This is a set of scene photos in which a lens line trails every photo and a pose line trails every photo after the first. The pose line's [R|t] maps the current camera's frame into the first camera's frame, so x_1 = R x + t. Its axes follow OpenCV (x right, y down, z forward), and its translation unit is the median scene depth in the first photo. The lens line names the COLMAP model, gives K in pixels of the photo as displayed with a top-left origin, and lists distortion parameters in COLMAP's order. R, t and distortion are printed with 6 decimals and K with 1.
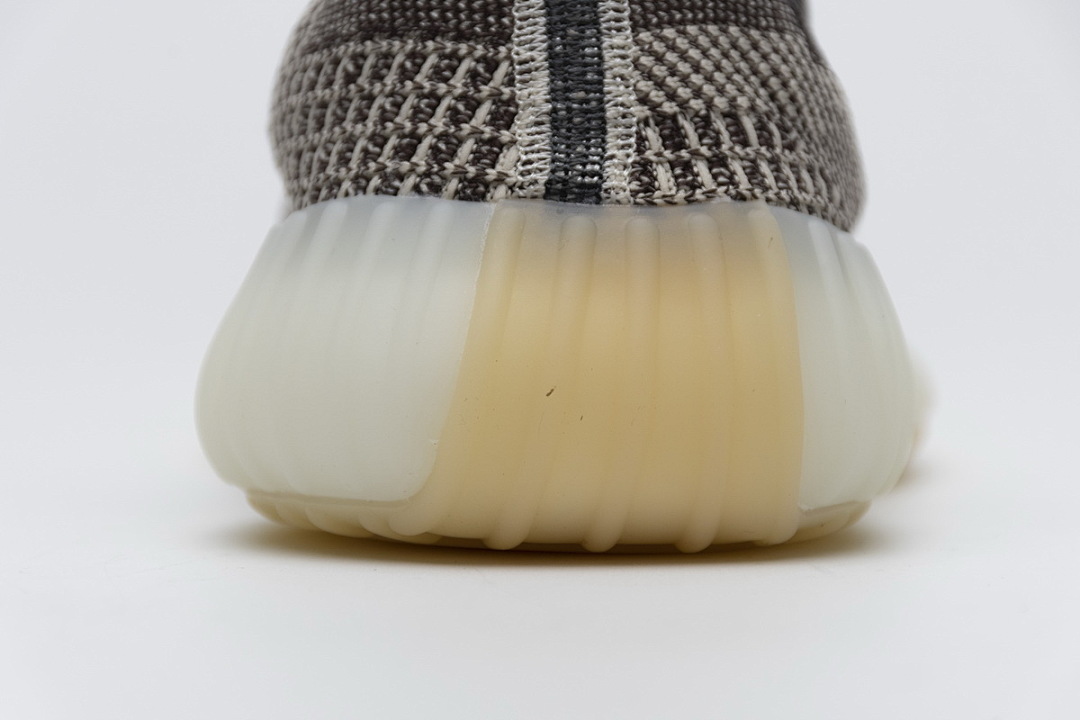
lens RADIAL K [[5387.9, 0, 540.5], [0, 5387.9, 360.4], [0, 0, 1]] dist [0.537374, 0.000000]
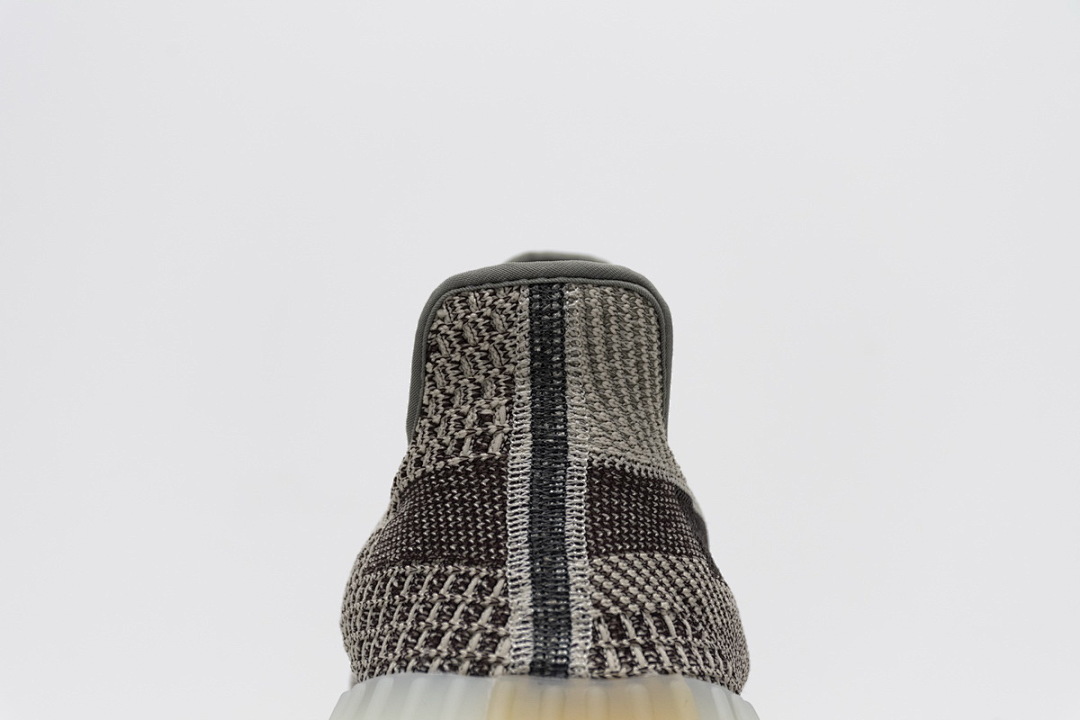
lens RADIAL K [[3084.5, 0, 539.8], [0, 3084.5, 359.7], [0, 0, 1]] dist [0.090963, 0.000000]
pose [[0.999960, -0.008734, 0.002088, 0.002545], [0.008903, 0.994582, -0.103576, -0.027961], [-0.001172, 0.103590, 0.994619, 0.165880]]
